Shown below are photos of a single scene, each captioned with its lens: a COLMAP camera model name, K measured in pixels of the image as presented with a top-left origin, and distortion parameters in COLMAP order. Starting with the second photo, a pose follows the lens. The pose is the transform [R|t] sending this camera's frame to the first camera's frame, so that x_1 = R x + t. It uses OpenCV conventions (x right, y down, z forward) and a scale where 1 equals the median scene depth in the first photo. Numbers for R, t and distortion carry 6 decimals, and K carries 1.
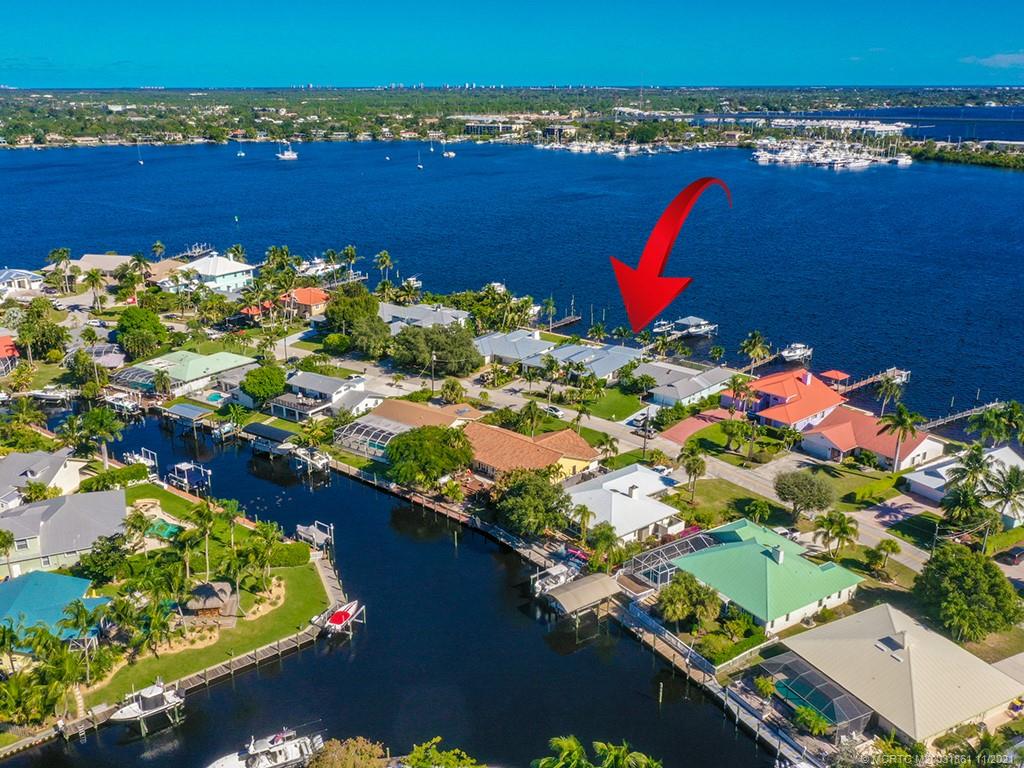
lens RADIAL K [[904.7, 0, 512.0], [0, 904.7, 384.0], [0, 0, 1]] dist [-0.010176, 0.008872]
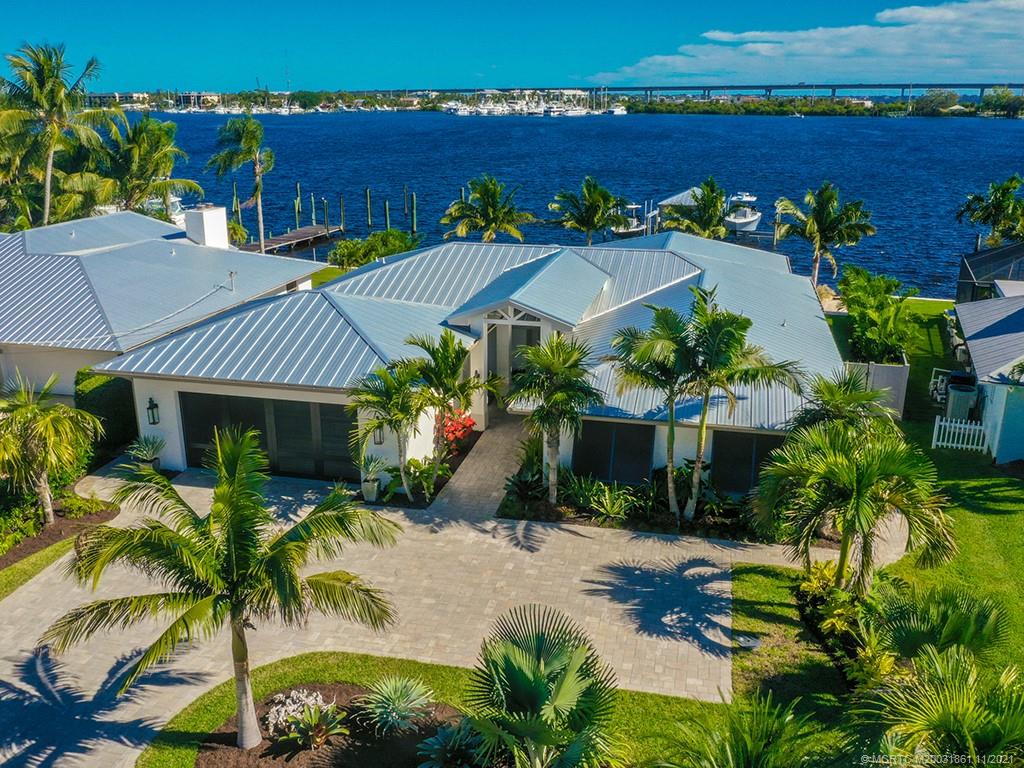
lens RADIAL K [[904.7, 0, 512.0], [0, 904.7, 384.0], [0, 0, 1]] dist [-0.010176, 0.008872]
pose [[0.931557, -0.109490, 0.346719, 0.015771], [0.115111, 0.993343, 0.004407, -0.014245], [-0.344893, 0.035806, 0.937959, 0.767689]]
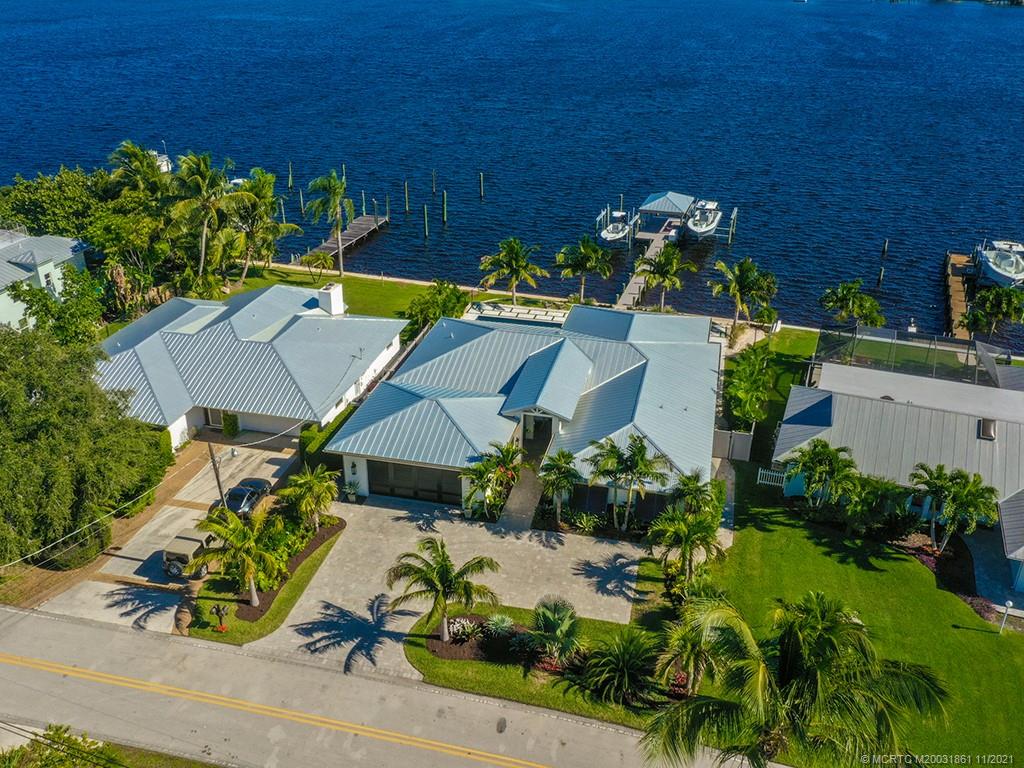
lens RADIAL K [[904.7, 0, 512.0], [0, 904.7, 384.0], [0, 0, 1]] dist [-0.010176, 0.008872]
pose [[0.931113, -0.153095, 0.331046, -0.019577], [0.108337, 0.982766, 0.149777, -0.062387], [-0.348271, -0.103595, 0.931652, 0.676542]]
